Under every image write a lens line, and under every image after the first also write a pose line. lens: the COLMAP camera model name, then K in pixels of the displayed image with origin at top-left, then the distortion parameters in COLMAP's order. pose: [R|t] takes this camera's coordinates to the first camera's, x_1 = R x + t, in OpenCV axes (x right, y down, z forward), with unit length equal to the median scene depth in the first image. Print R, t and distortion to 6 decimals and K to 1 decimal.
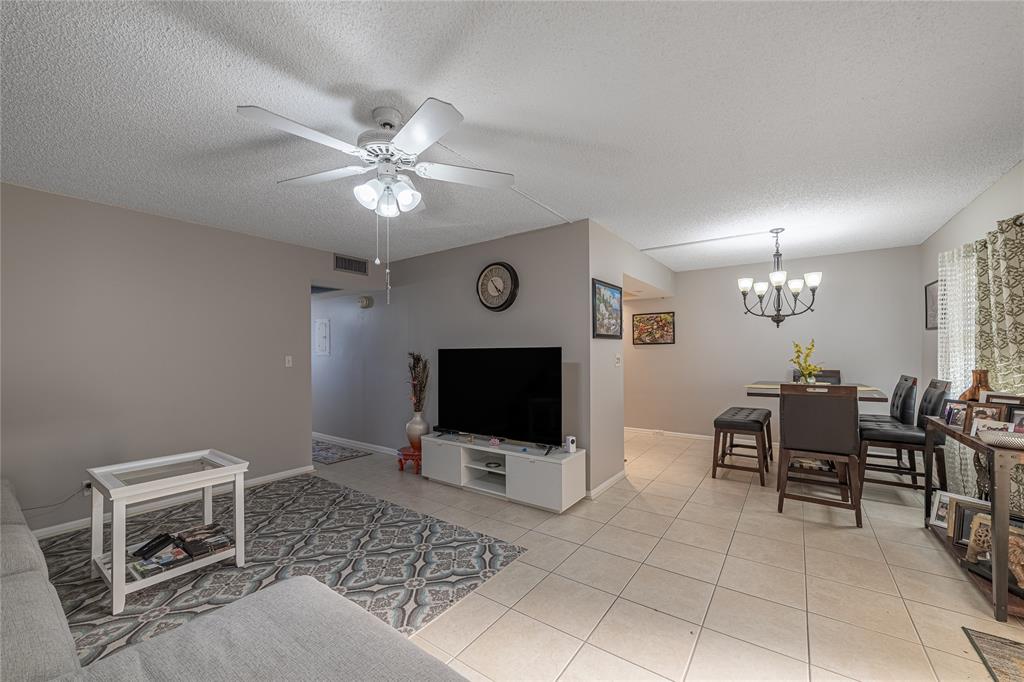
lens RADIAL K [[404.5, 0, 508.9], [0, 404.5, 349.8], [0, 0, 1]] dist [-0.010382, 0.000544]
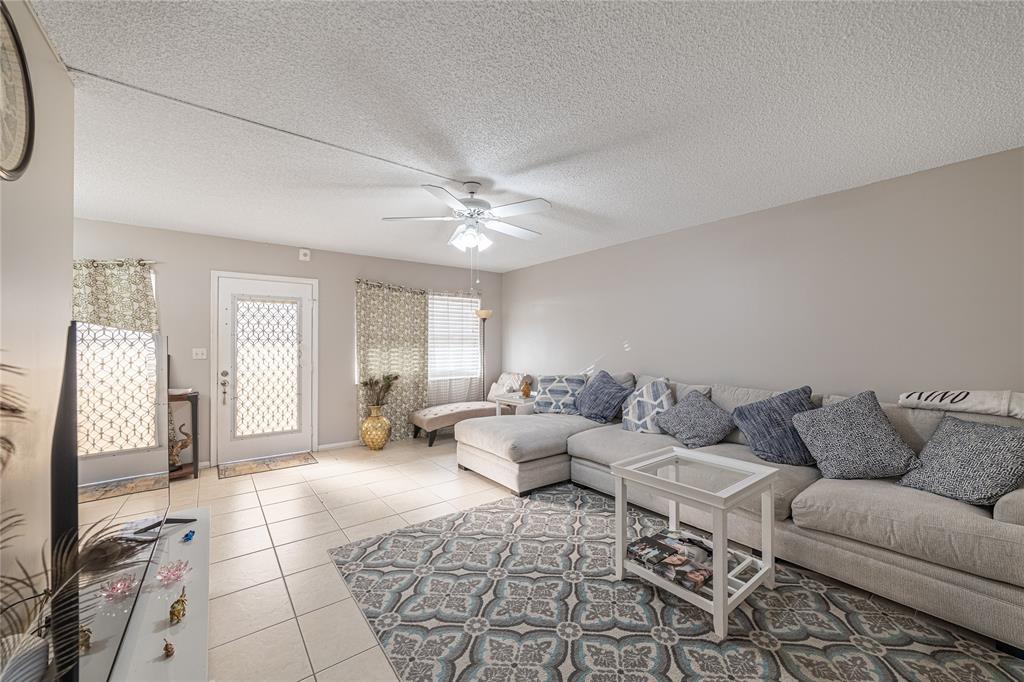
lens RADIAL K [[404.5, 0, 518.9], [0, 404.5, 340.8], [0, 0, 1]] dist [-0.010382, 0.000544]
pose [[-0.961136, 0.014305, 0.275703, -0.483812], [0.010725, 0.999838, -0.014489, 0.012985], [-0.275866, -0.010969, -0.961134, 1.320172]]
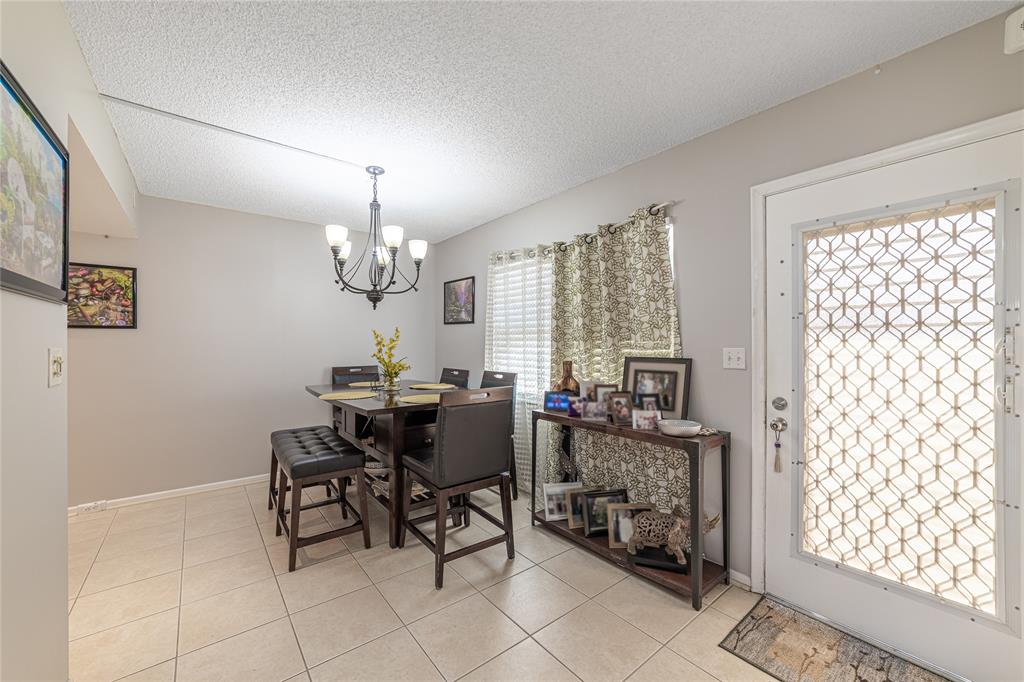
lens RADIAL K [[404.5, 0, 516.4], [0, 404.5, 343.6], [0, 0, 1]] dist [-0.010382, 0.000544]
pose [[0.273372, 0.009177, 0.961864, 0.064431], [-0.007094, 0.999947, -0.007524, 0.009136], [-0.961882, -0.004767, 0.273423, 0.604802]]
